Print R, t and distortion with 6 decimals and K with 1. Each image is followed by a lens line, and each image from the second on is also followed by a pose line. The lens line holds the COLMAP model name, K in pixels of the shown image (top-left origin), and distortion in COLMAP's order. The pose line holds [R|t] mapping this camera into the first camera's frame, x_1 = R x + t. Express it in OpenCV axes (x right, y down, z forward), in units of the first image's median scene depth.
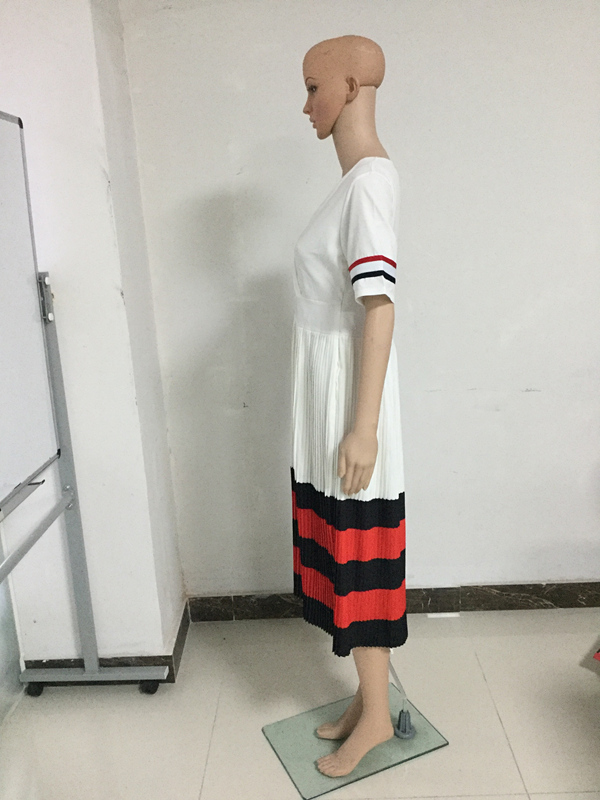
lens RADIAL K [[738.8, 0, 300.0], [0, 738.8, 400.0], [0, 0, 1]] dist [0.085079, -0.181951]
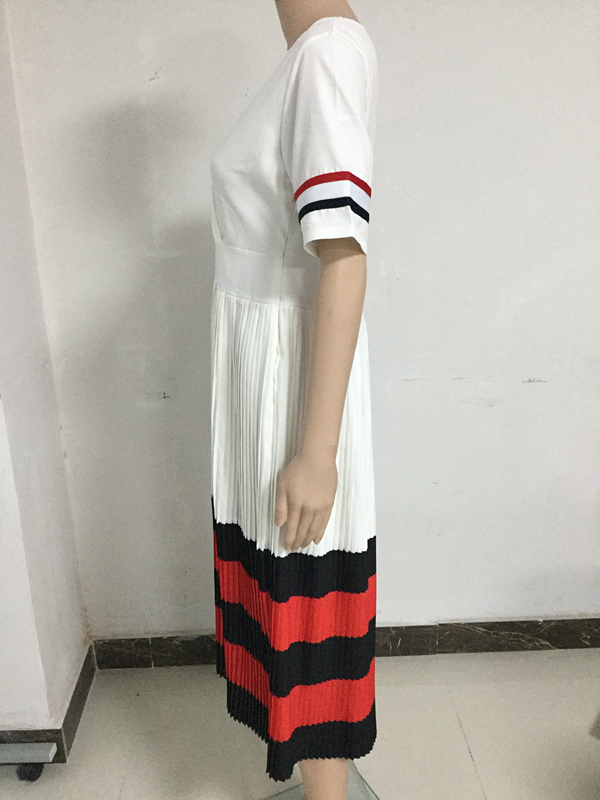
lens RADIAL K [[738.8, 0, 300.0], [0, 738.8, 400.0], [0, 0, 1]] dist [0.085079, -0.181951]
pose [[0.998576, 0.010111, 0.052372, 0.030227], [-0.012128, 0.999191, 0.038335, -0.024014], [-0.051942, -0.038916, 0.997892, 0.286006]]
